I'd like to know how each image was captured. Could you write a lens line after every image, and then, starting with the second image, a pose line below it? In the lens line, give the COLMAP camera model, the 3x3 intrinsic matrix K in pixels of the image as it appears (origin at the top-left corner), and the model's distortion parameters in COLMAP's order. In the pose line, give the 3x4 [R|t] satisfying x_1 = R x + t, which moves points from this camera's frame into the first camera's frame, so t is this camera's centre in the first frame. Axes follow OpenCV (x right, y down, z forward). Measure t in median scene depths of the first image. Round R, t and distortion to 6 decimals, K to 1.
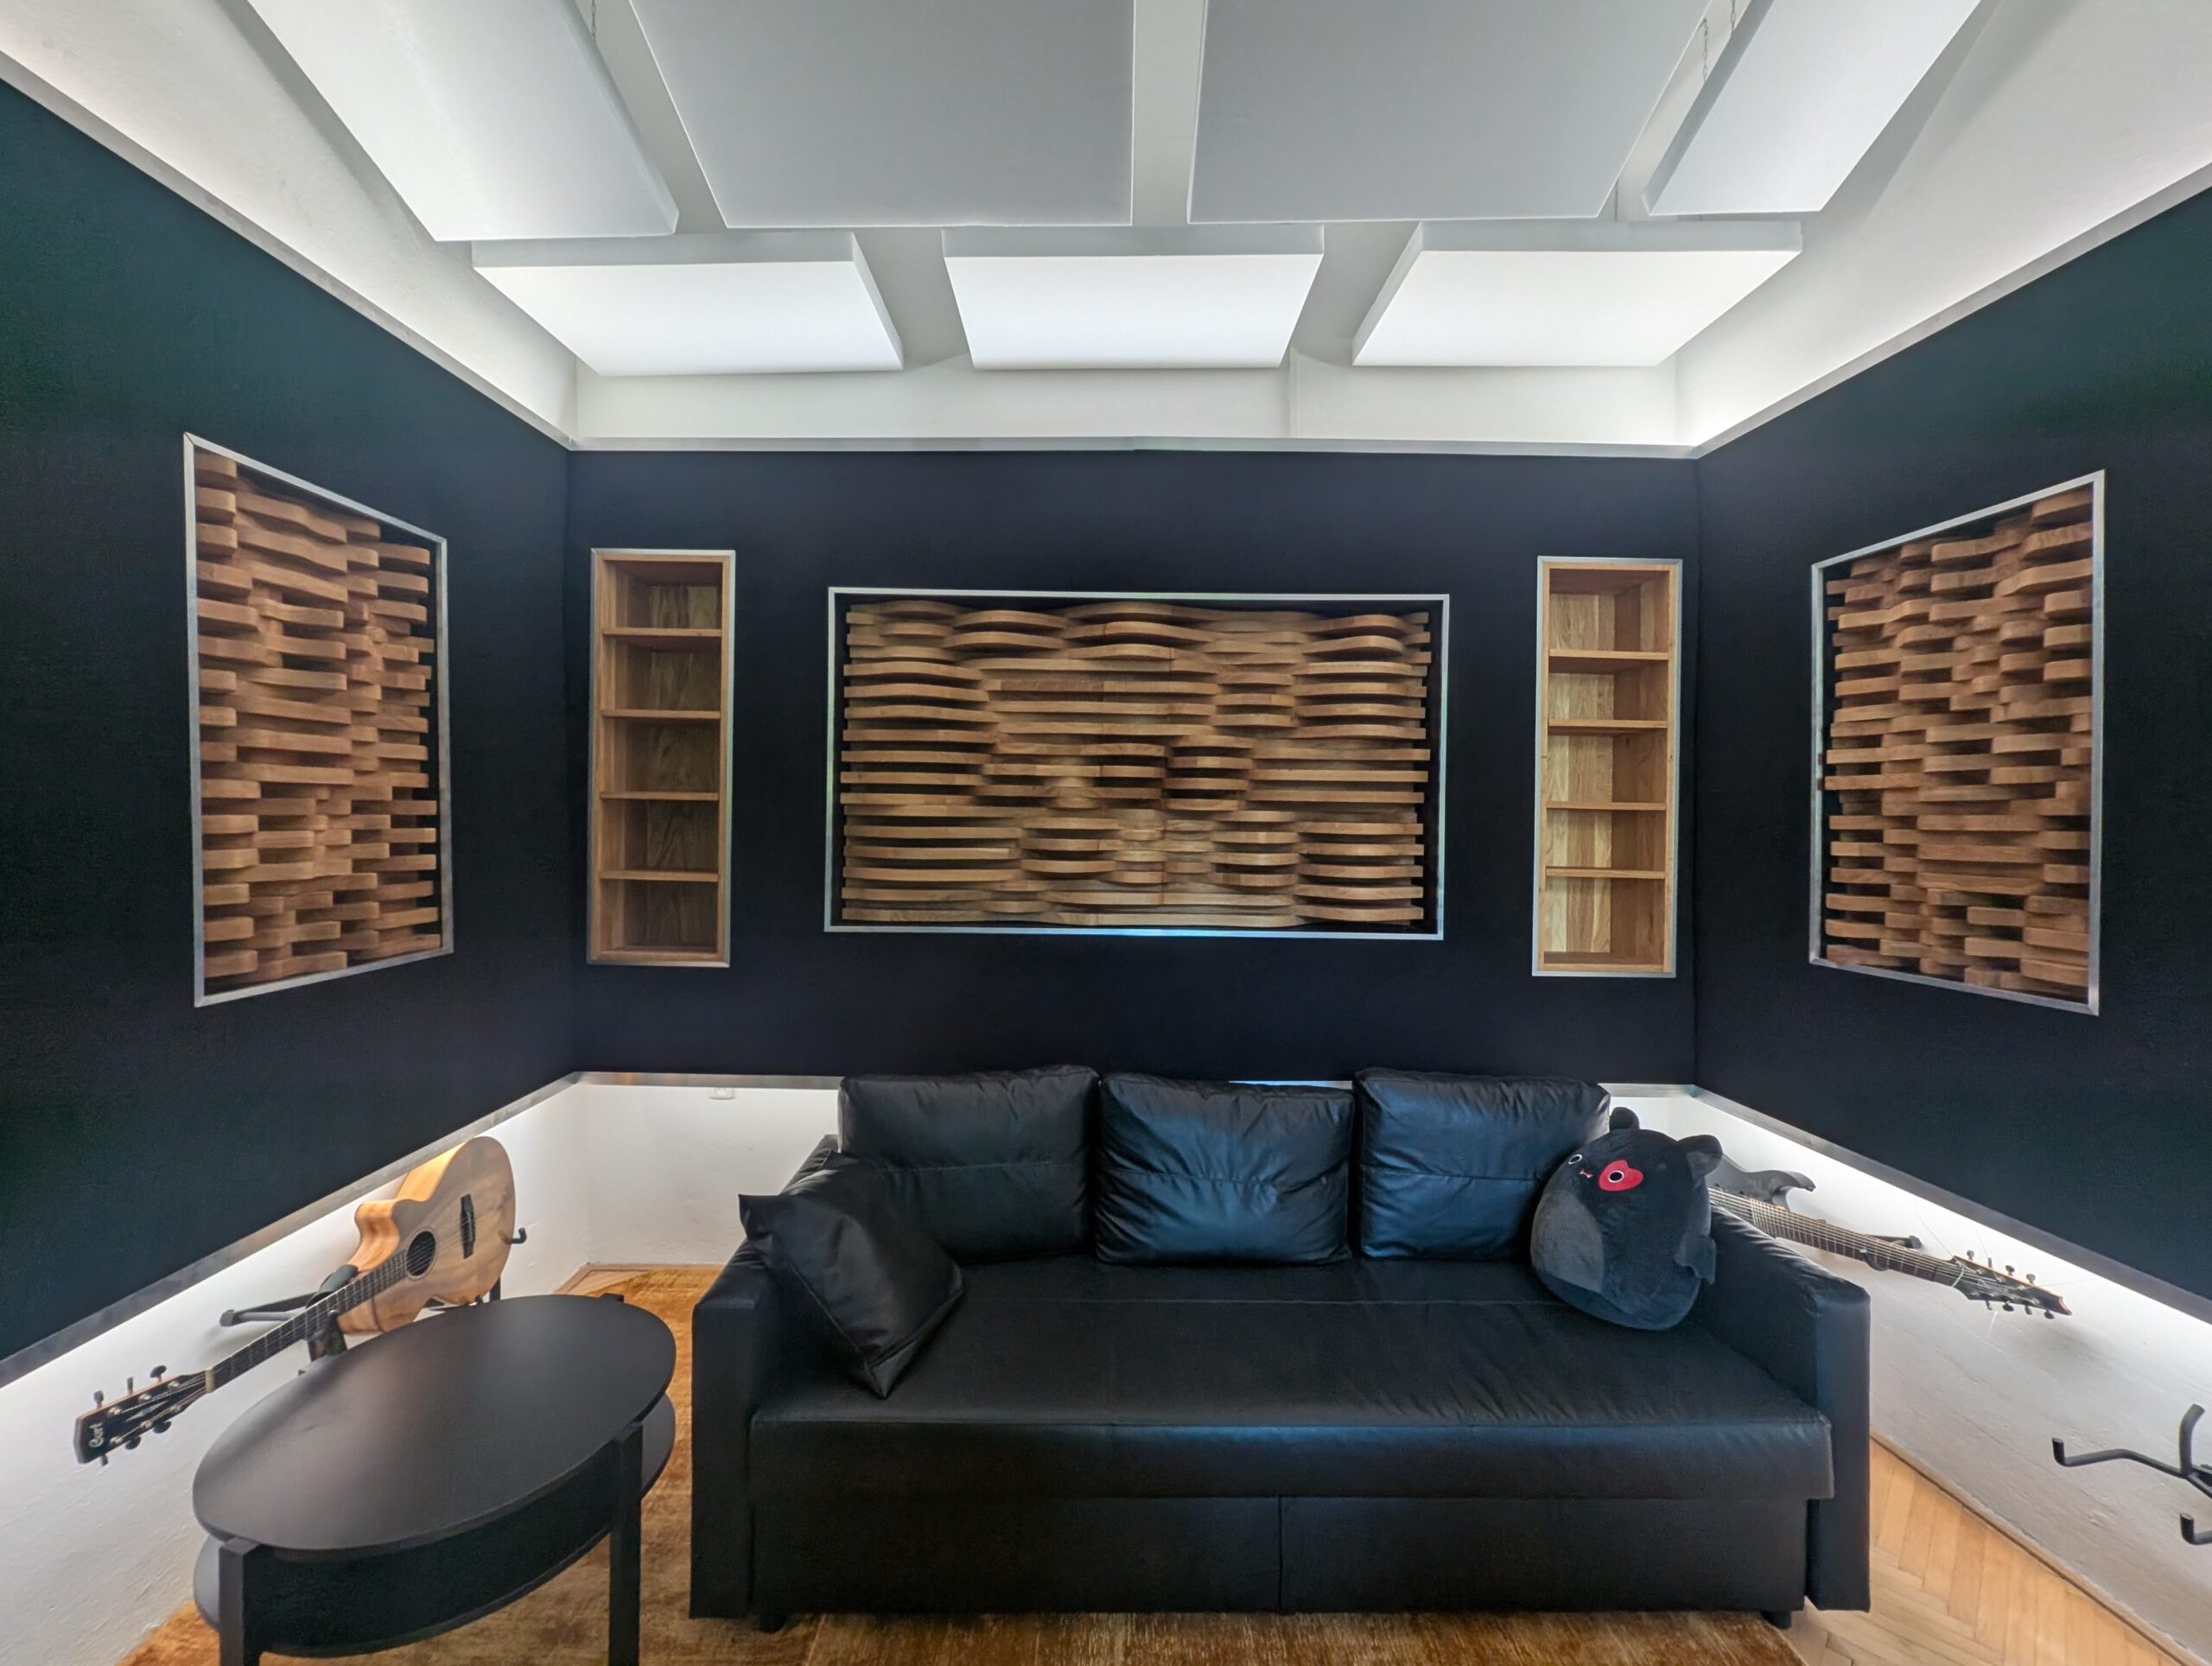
lens RADIAL K [[902.0, 0, 1100.8], [0, 902.0, 835.3], [0, 0, 1]] dist [-0.000391, -0.003878]
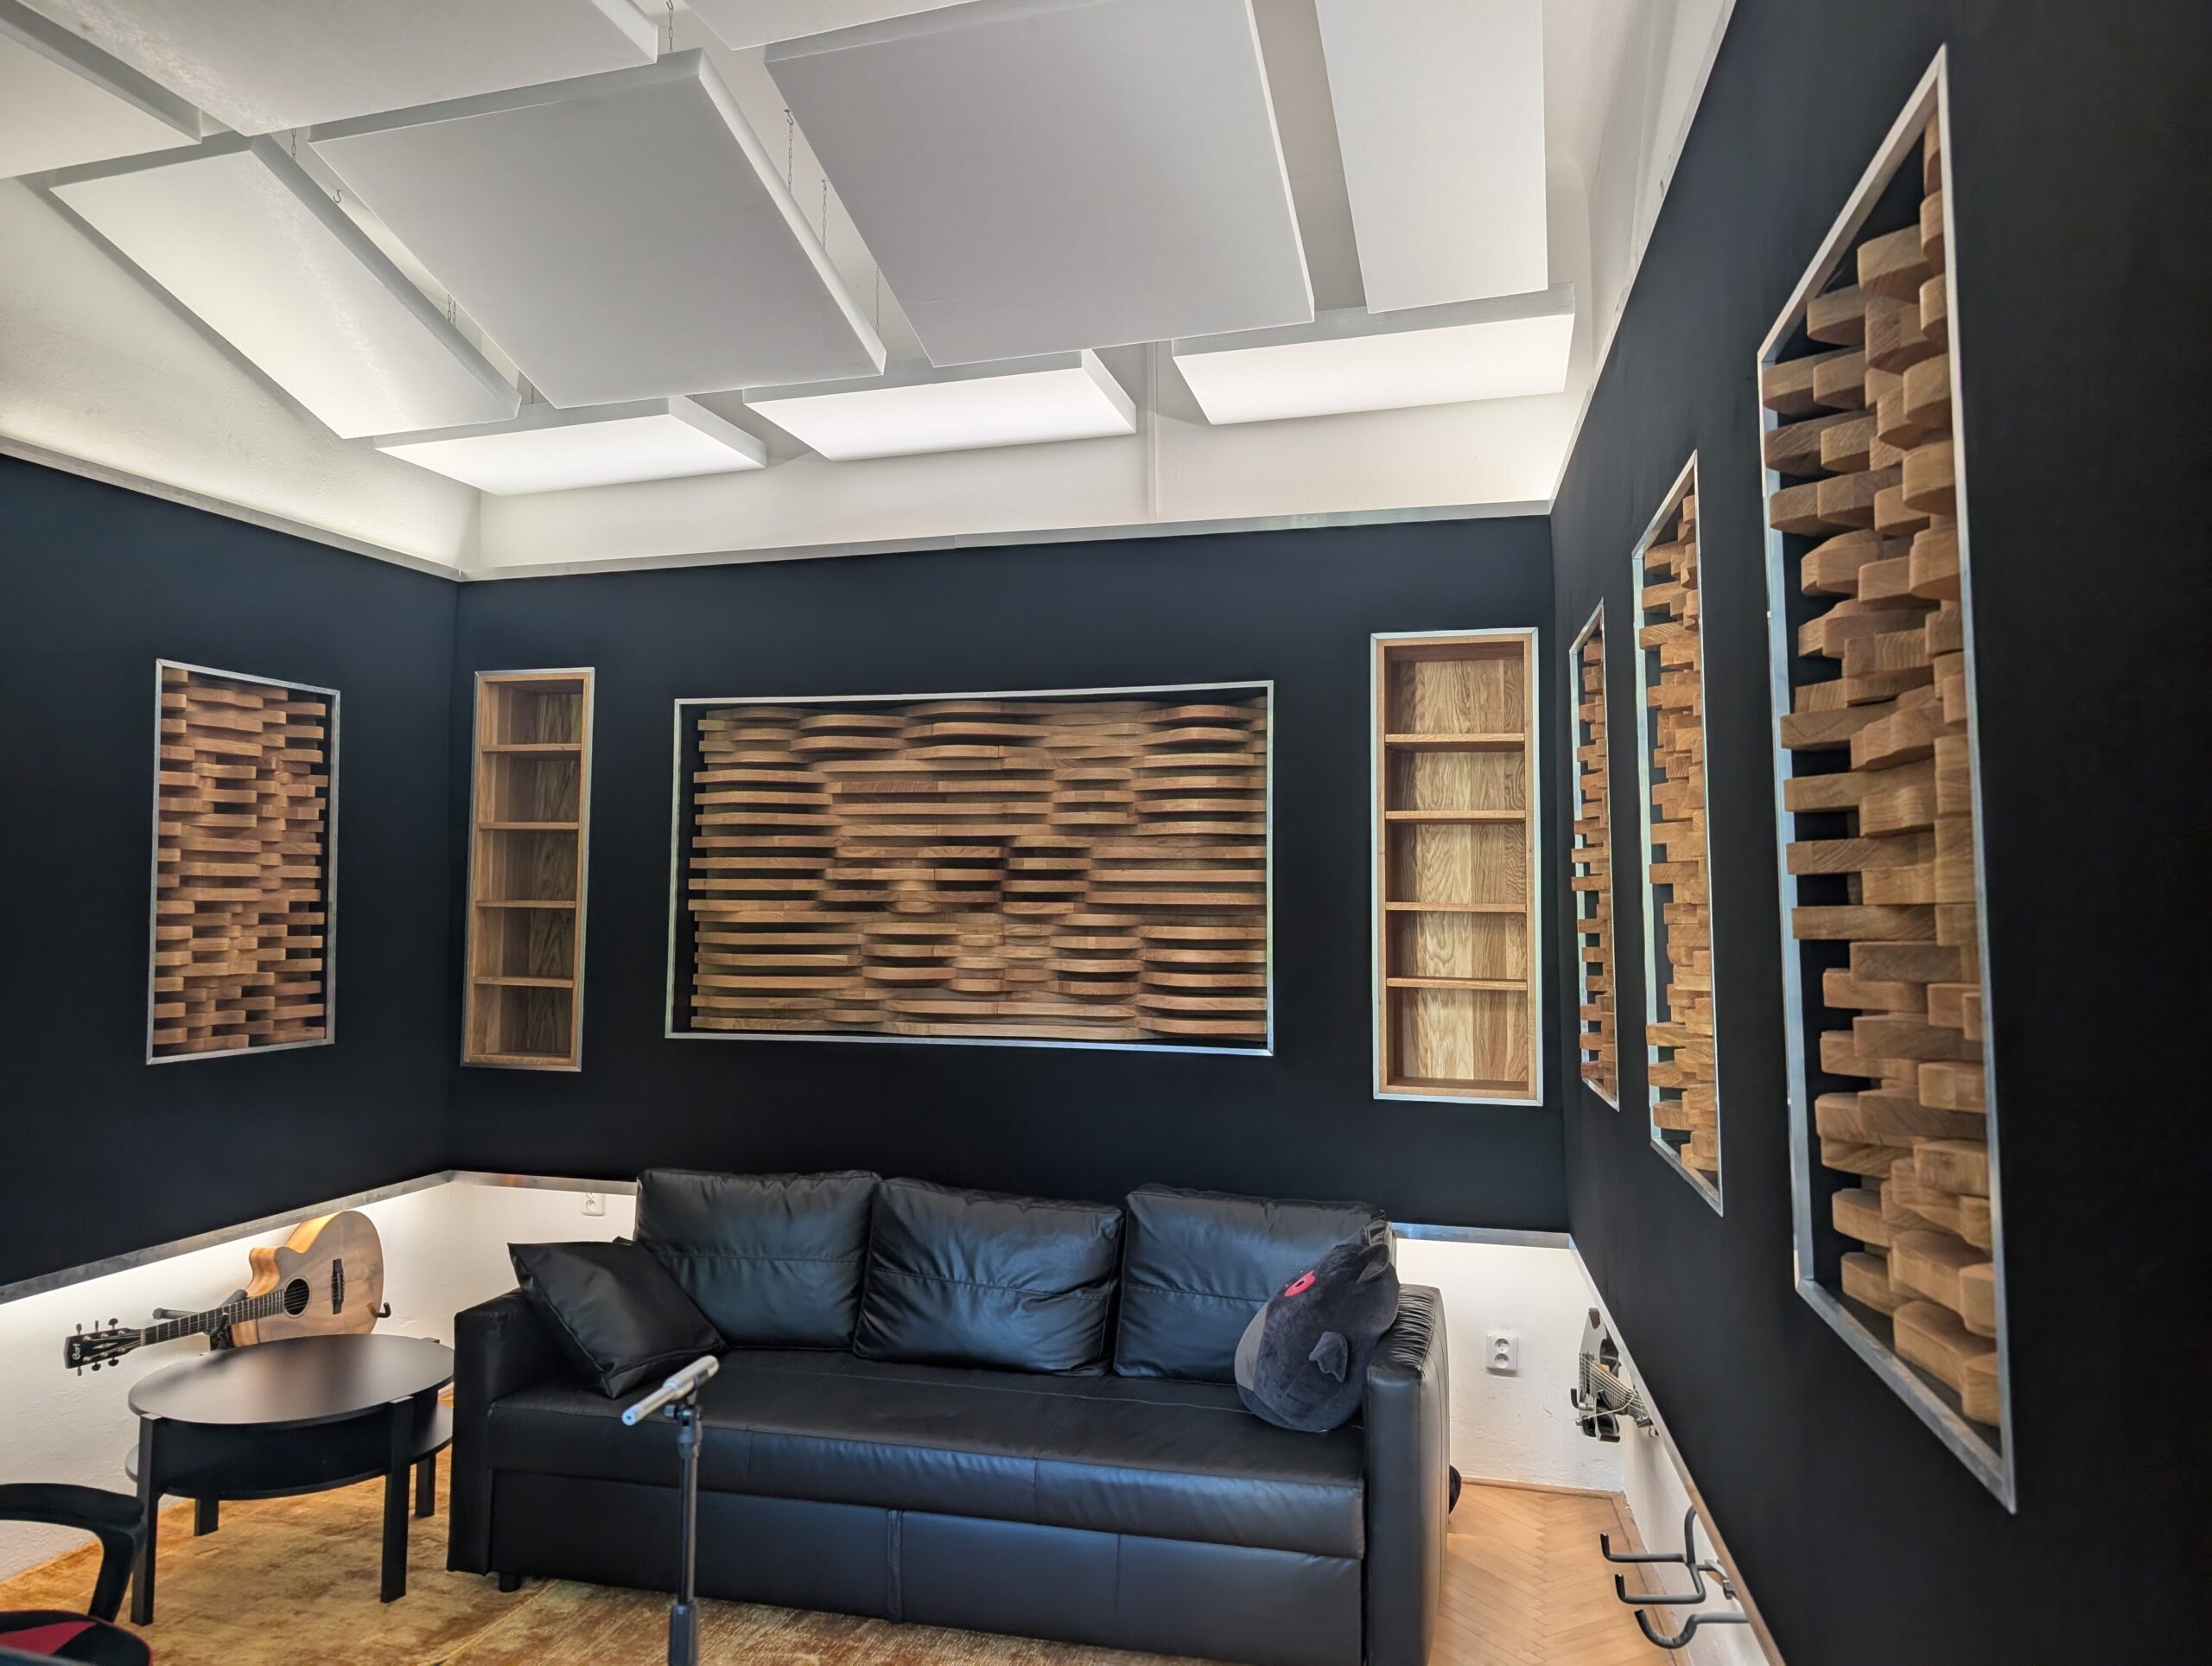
lens RADIAL K [[1579.7, 0, 1106.0], [0, 1579.7, 833.0], [0, 0, 1]] dist [0.021800, -0.042824]
pose [[0.965552, -0.019009, -0.259515, 0.760908], [0.000334, 0.997418, -0.071815, 0.006781], [0.260210, 0.069255, 0.963065, -0.711010]]
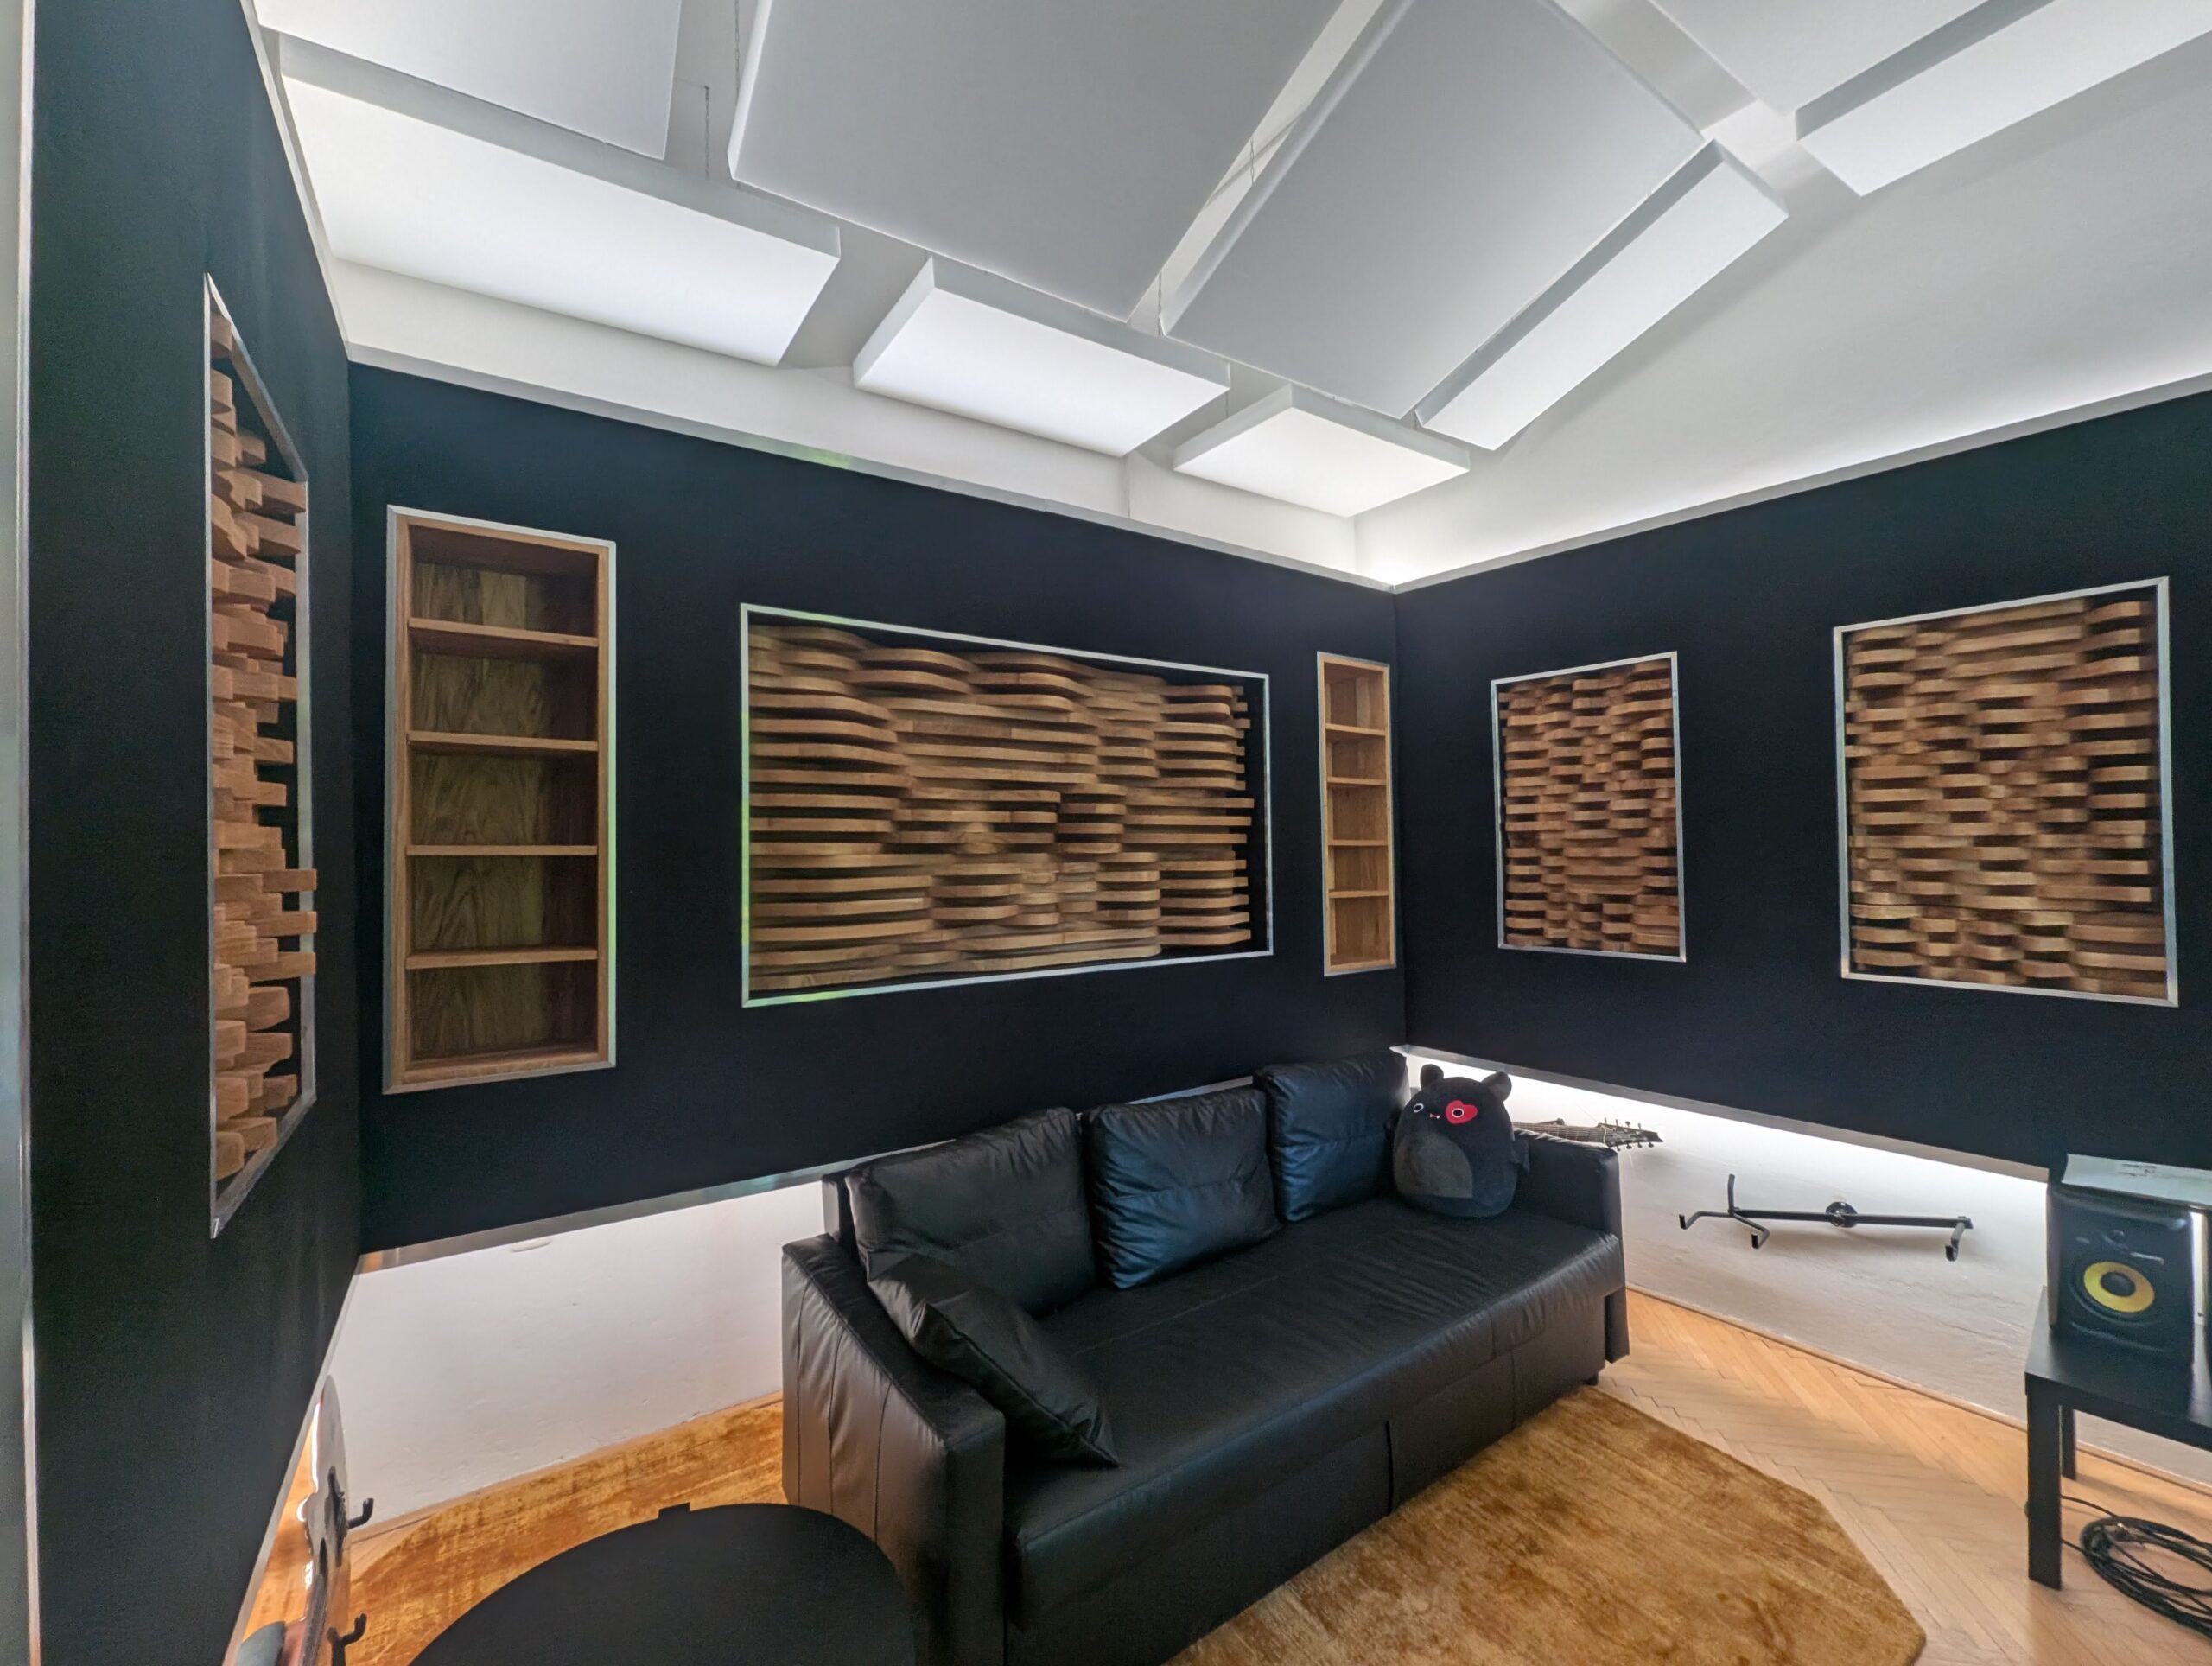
lens RADIAL K [[902.0, 0, 1100.8], [0, 902.0, 835.3], [0, 0, 1]] dist [-0.000391, -0.003878]
pose [[0.827995, -0.011975, 0.560608, -0.600261], [0.030721, 0.999239, -0.024030, -0.028316], [-0.559894, 0.037120, 0.827732, 0.131278]]
